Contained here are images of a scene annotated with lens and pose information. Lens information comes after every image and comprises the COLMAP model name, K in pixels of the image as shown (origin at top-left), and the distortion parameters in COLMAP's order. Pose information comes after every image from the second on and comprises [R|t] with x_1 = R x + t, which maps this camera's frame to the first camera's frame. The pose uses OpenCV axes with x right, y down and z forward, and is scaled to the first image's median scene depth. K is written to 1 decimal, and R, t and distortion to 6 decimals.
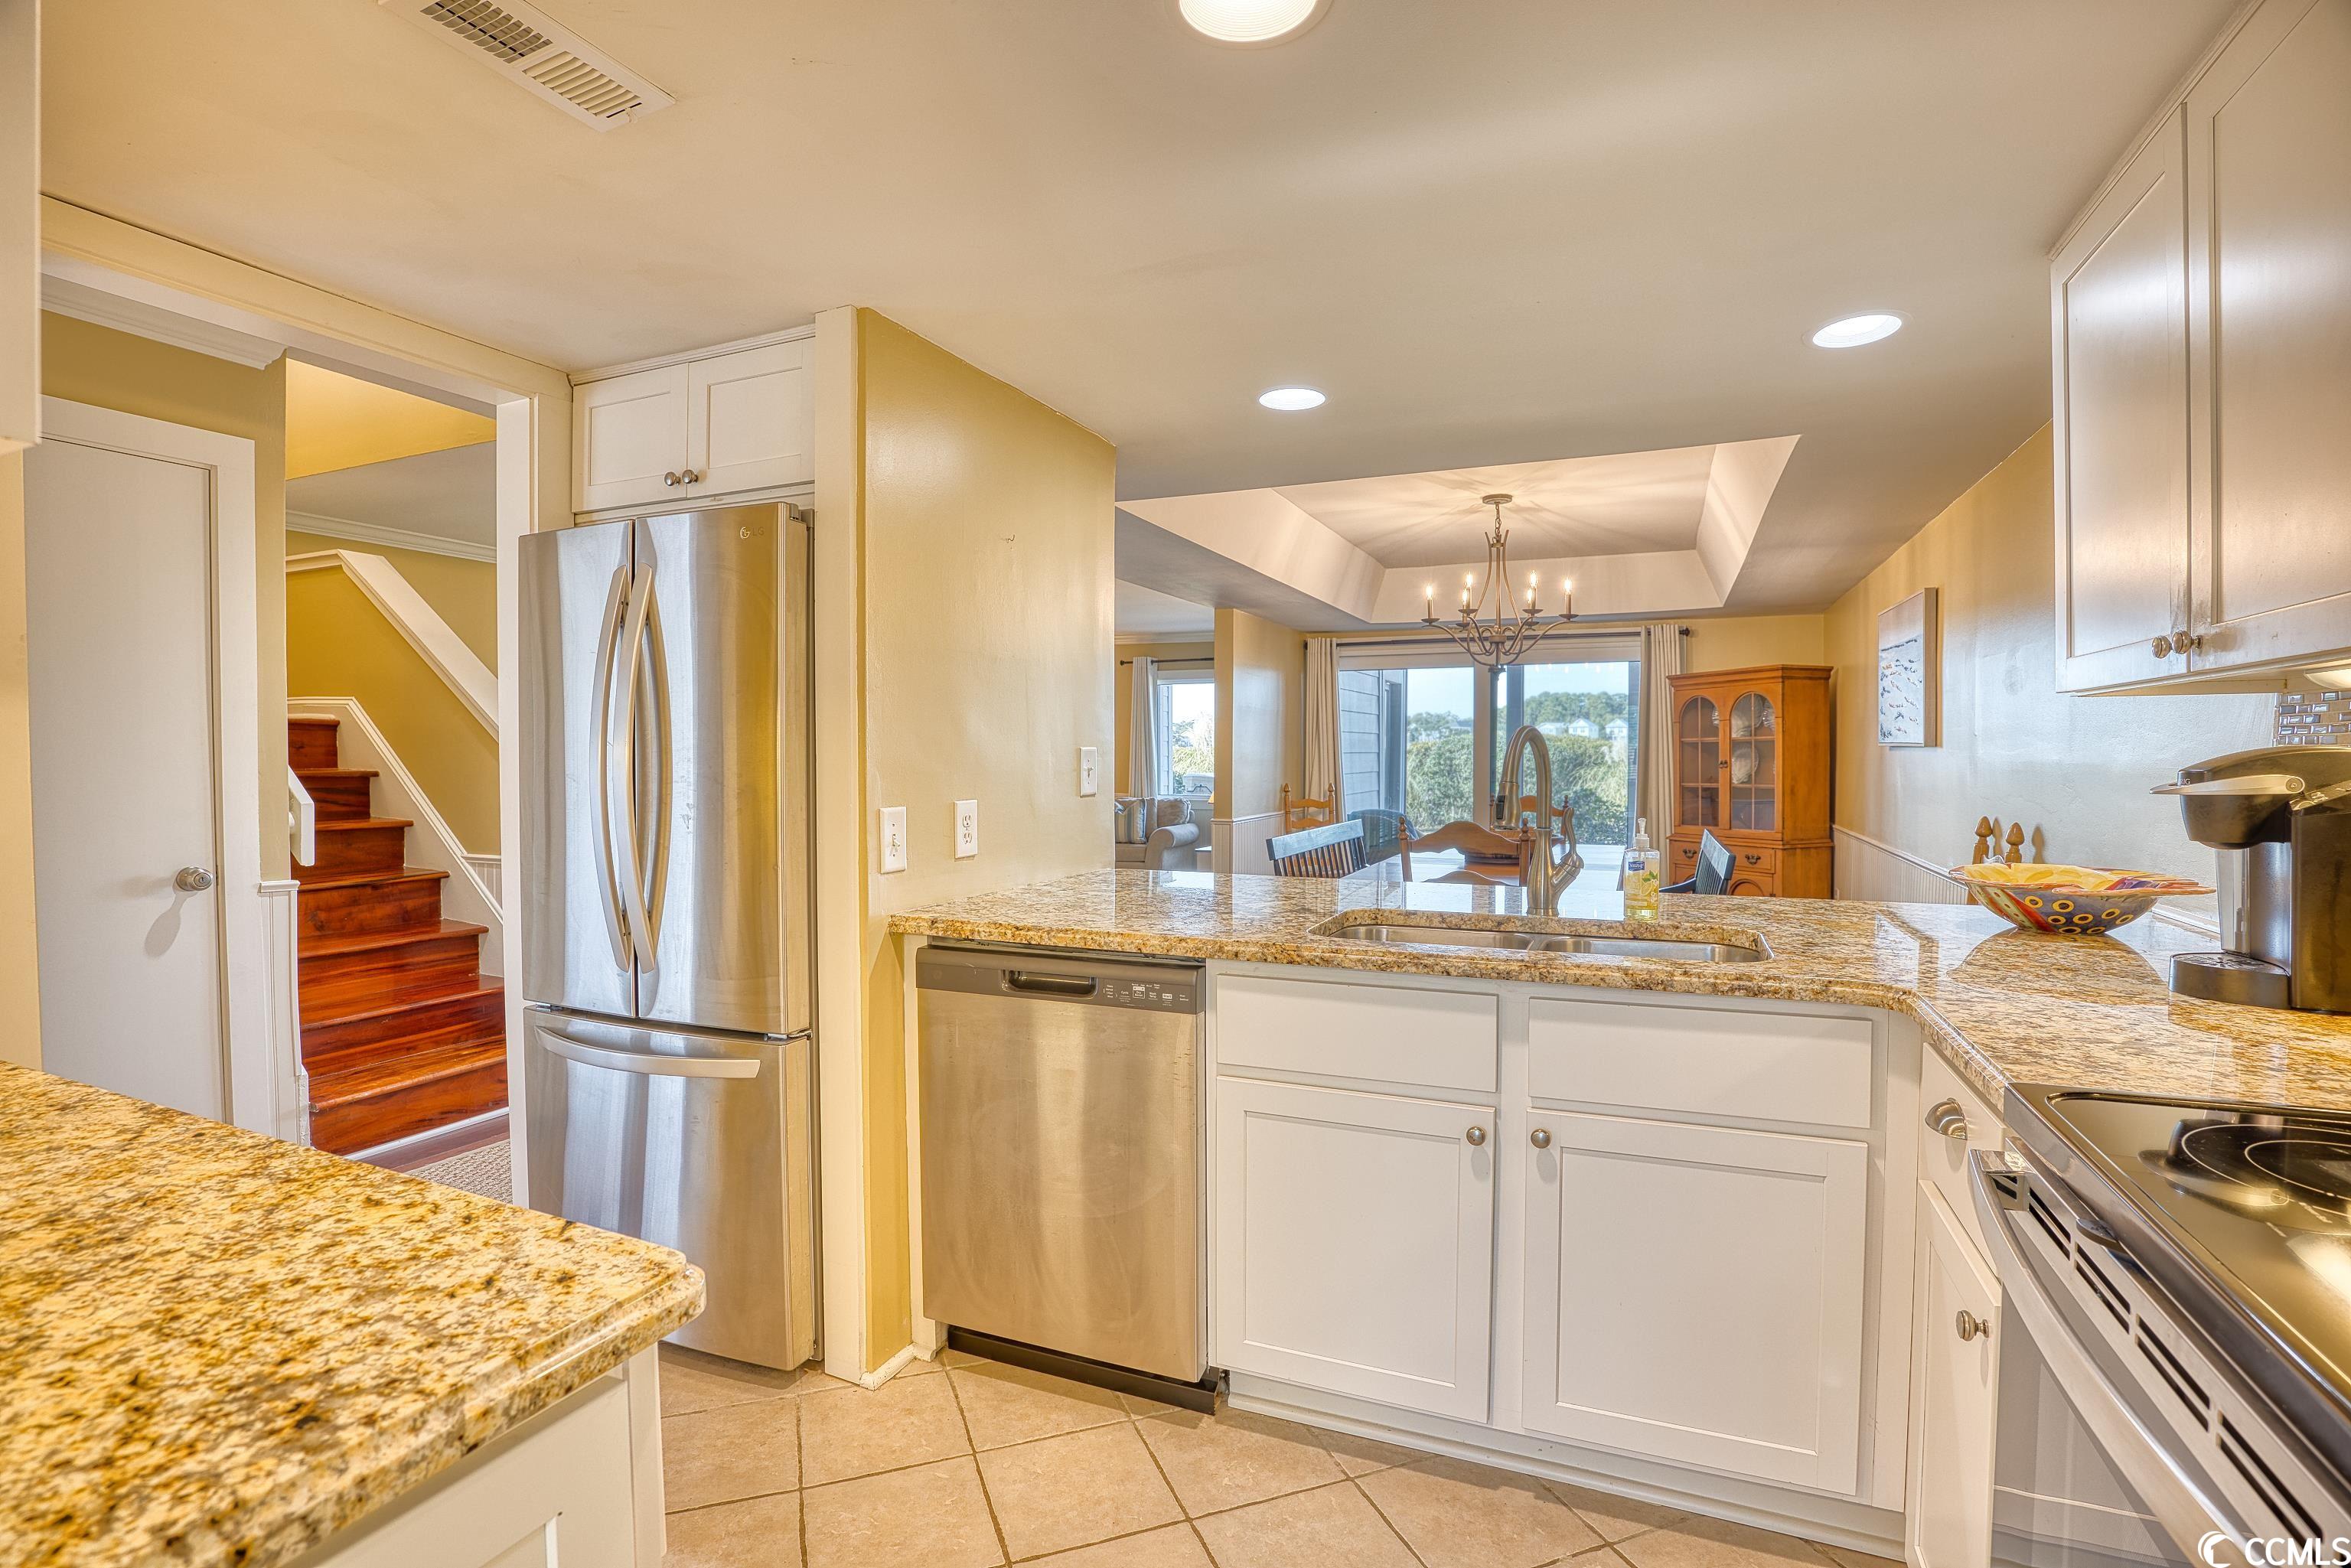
lens RADIAL K [[1103.2, 0, 1183.0], [0, 1103.2, 772.7], [0, 0, 1]] dist [-0.051332, 0.010326]
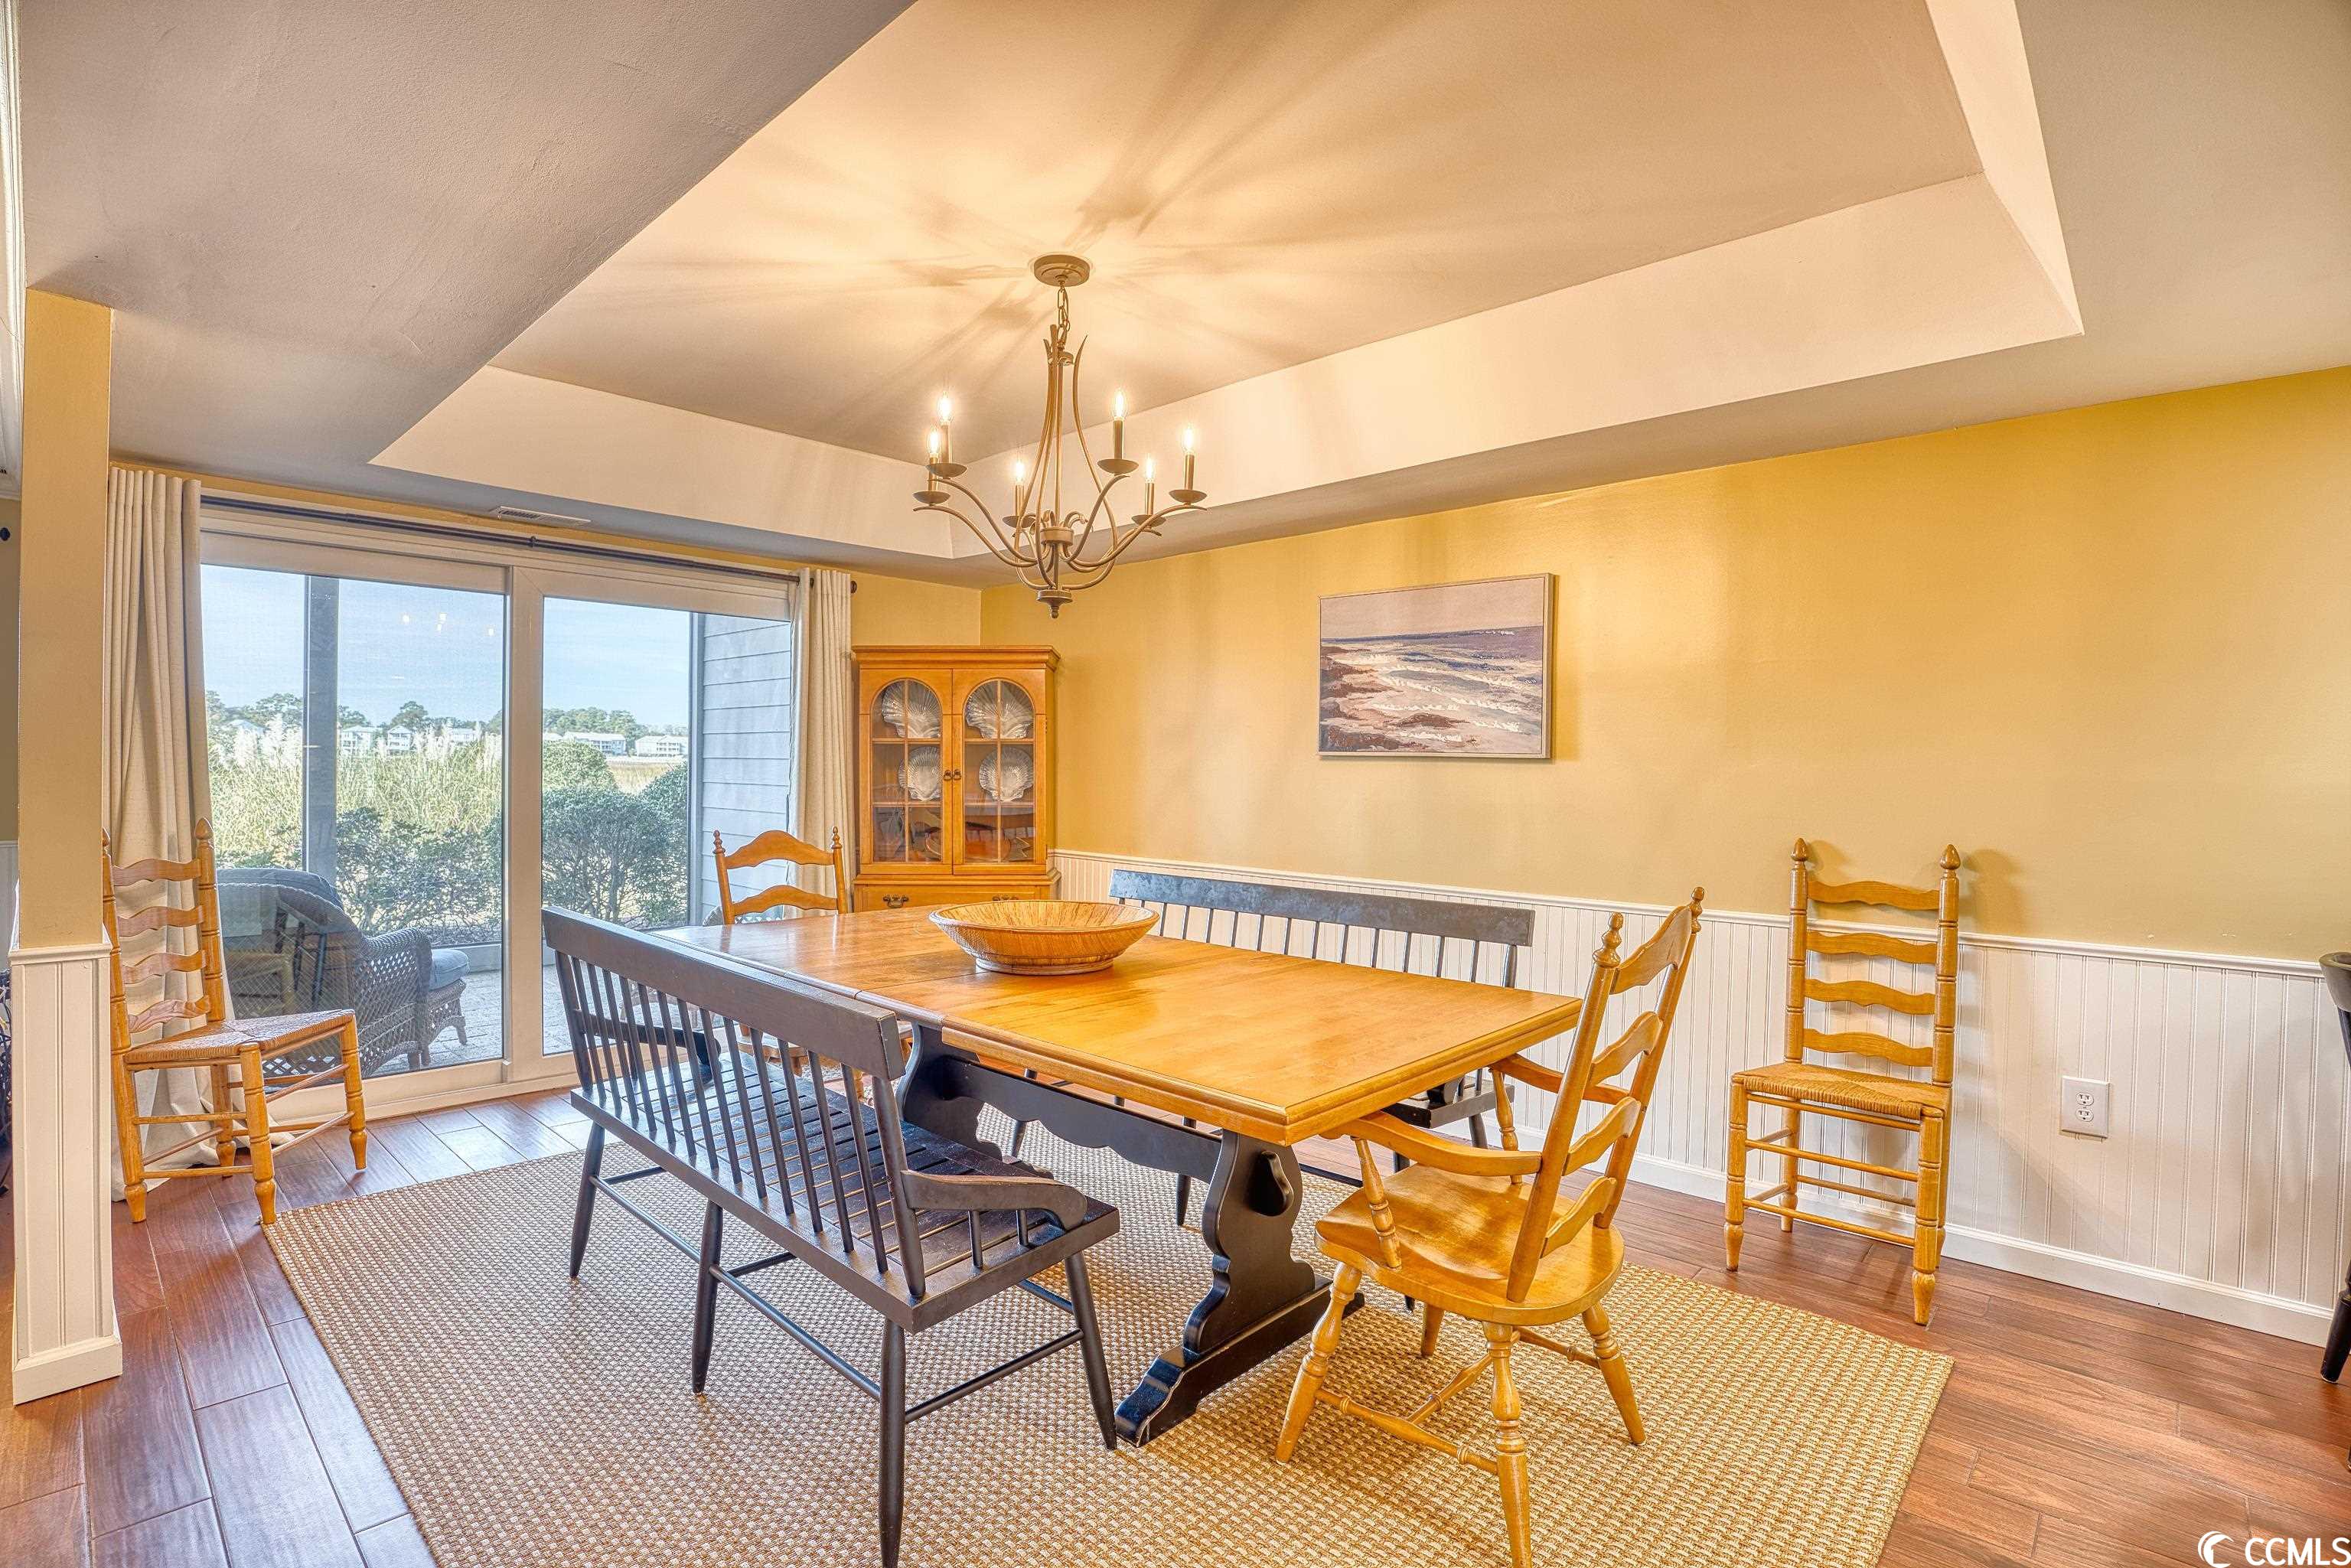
lens RADIAL K [[1103.2, 0, 1186.1], [0, 1103.2, 778.2], [0, 0, 1]] dist [-0.051332, 0.010326]
pose [[0.325071, -0.002174, 0.945687, -0.161005], [0.008261, 0.999966, -0.000541, -0.002954], [-0.945653, 0.007988, 0.325078, 0.617858]]
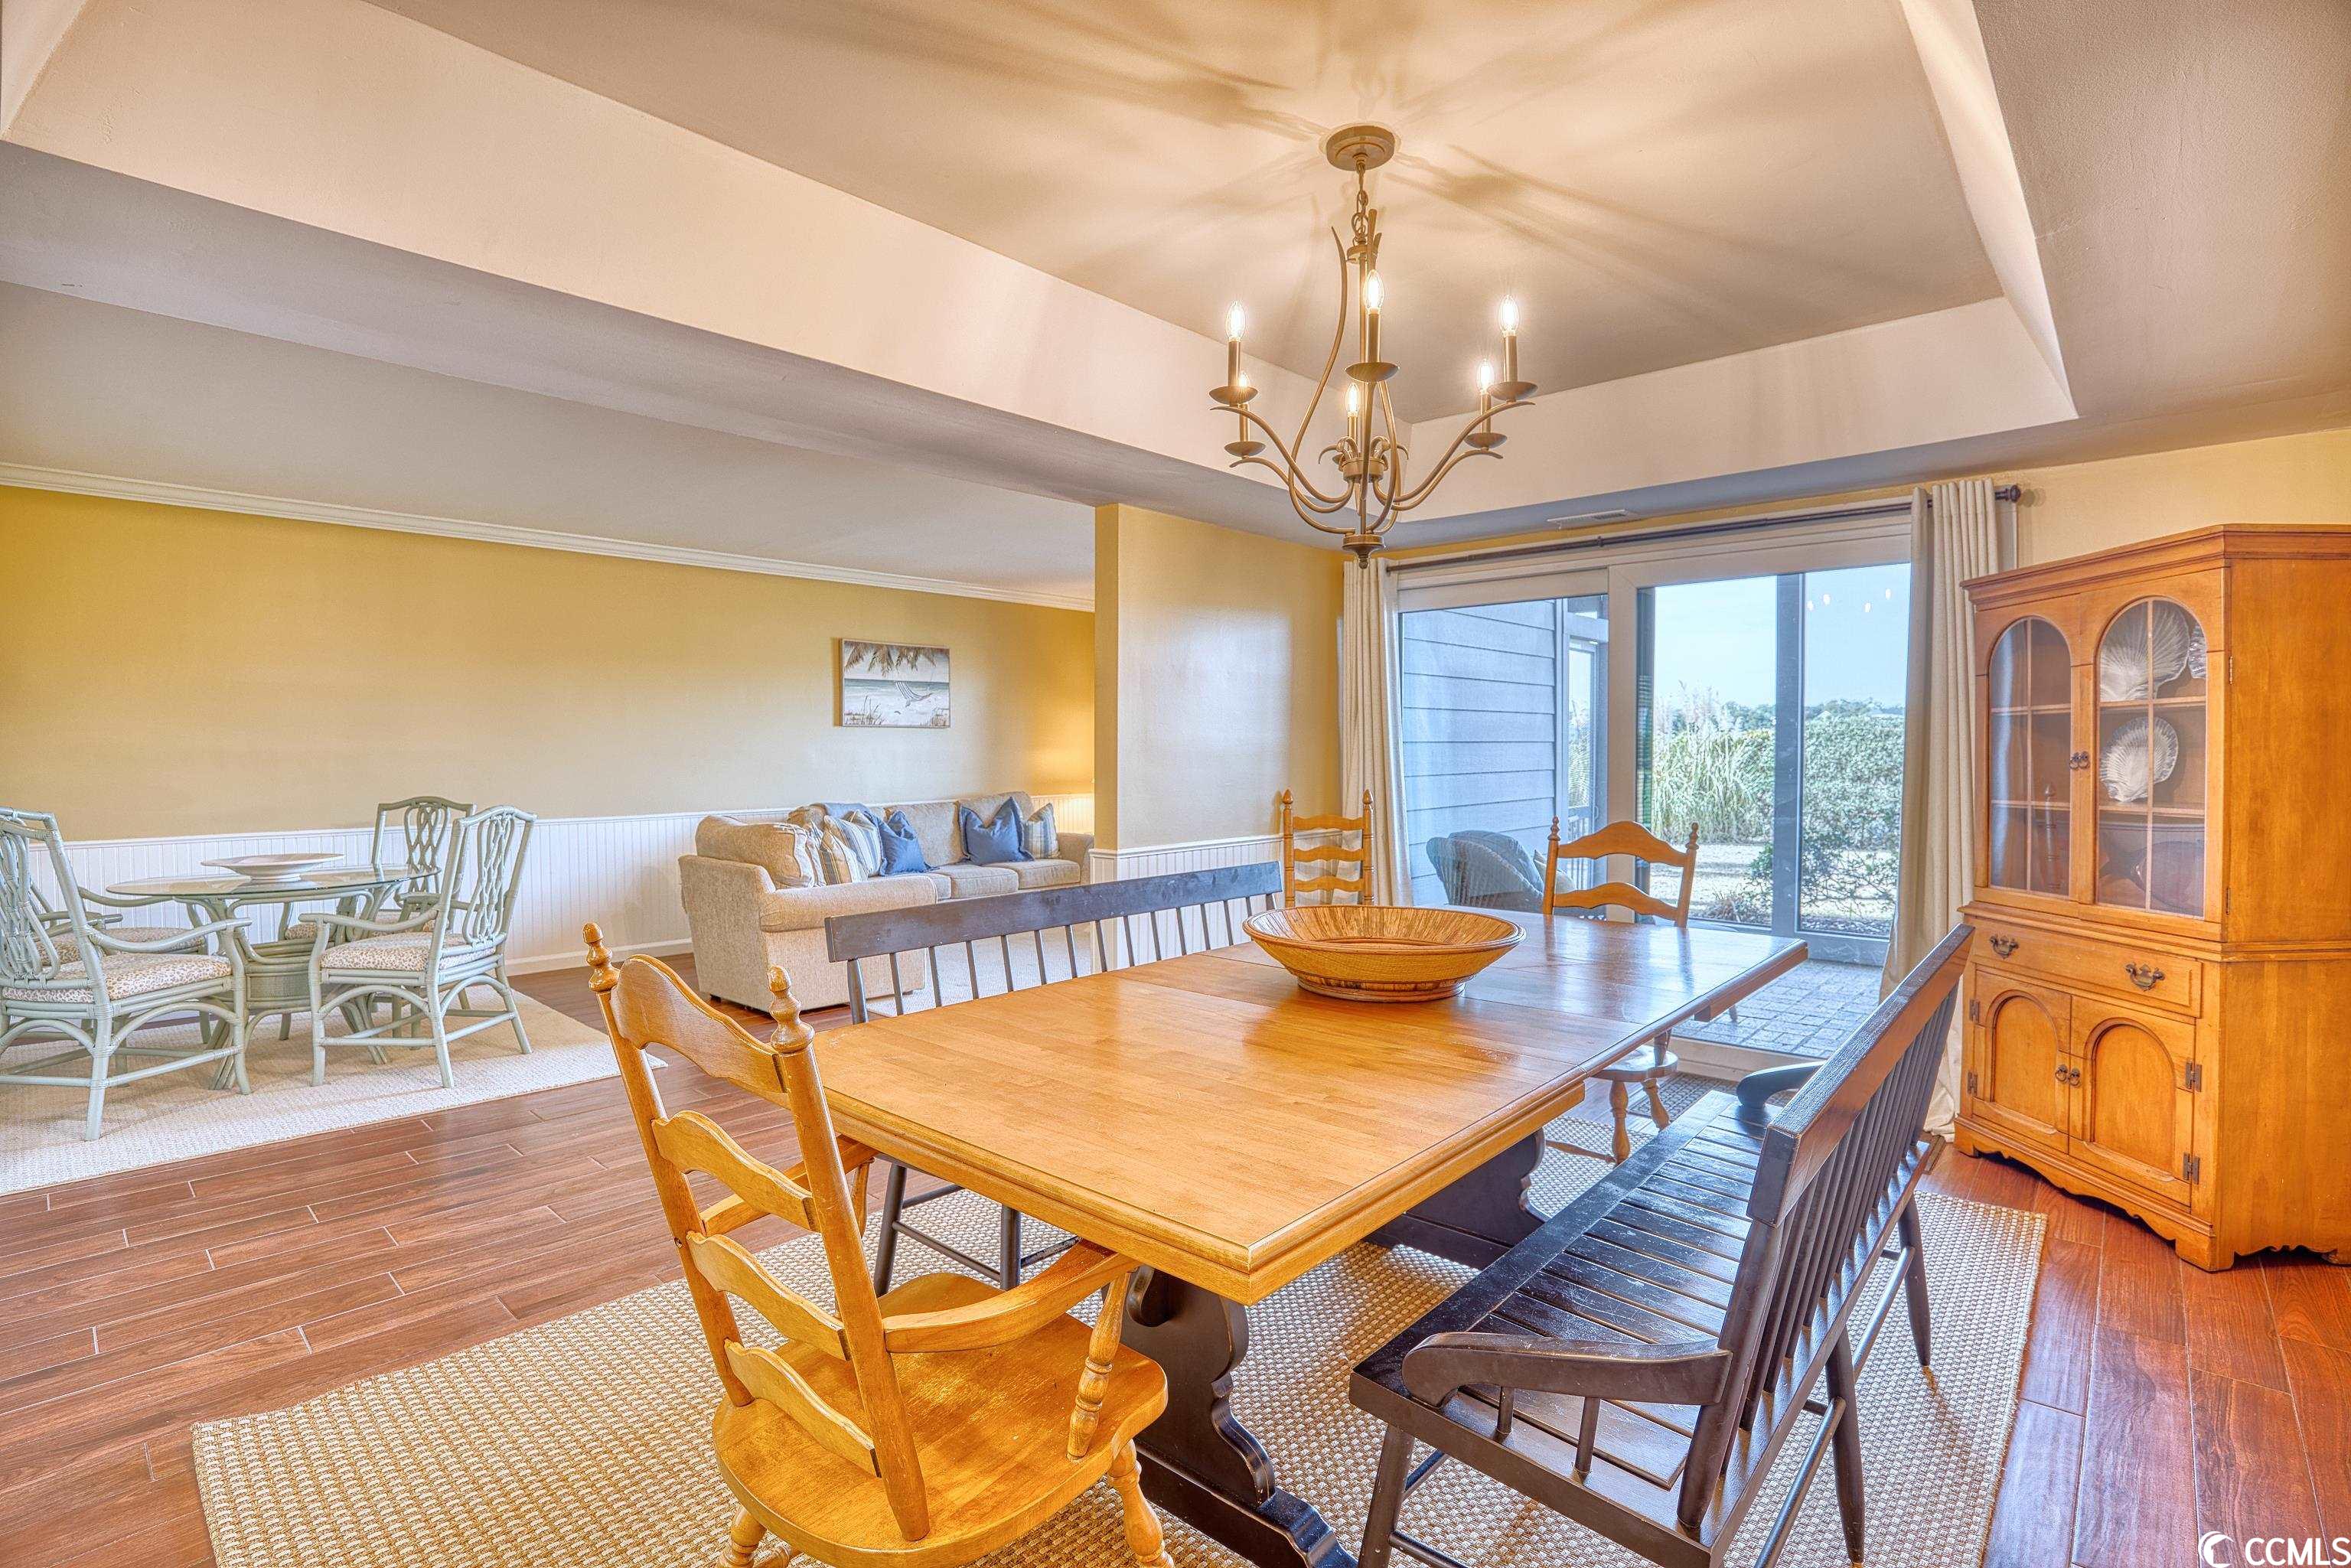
lens RADIAL K [[1103.2, 0, 1162.6], [0, 1103.2, 770.9], [0, 0, 1]] dist [-0.051332, 0.010326]
pose [[0.945608, 0.003722, -0.325288, 0.279815], [-0.001646, 0.999976, 0.006658, -0.006094], [0.325305, -0.005760, 0.945592, 0.453018]]
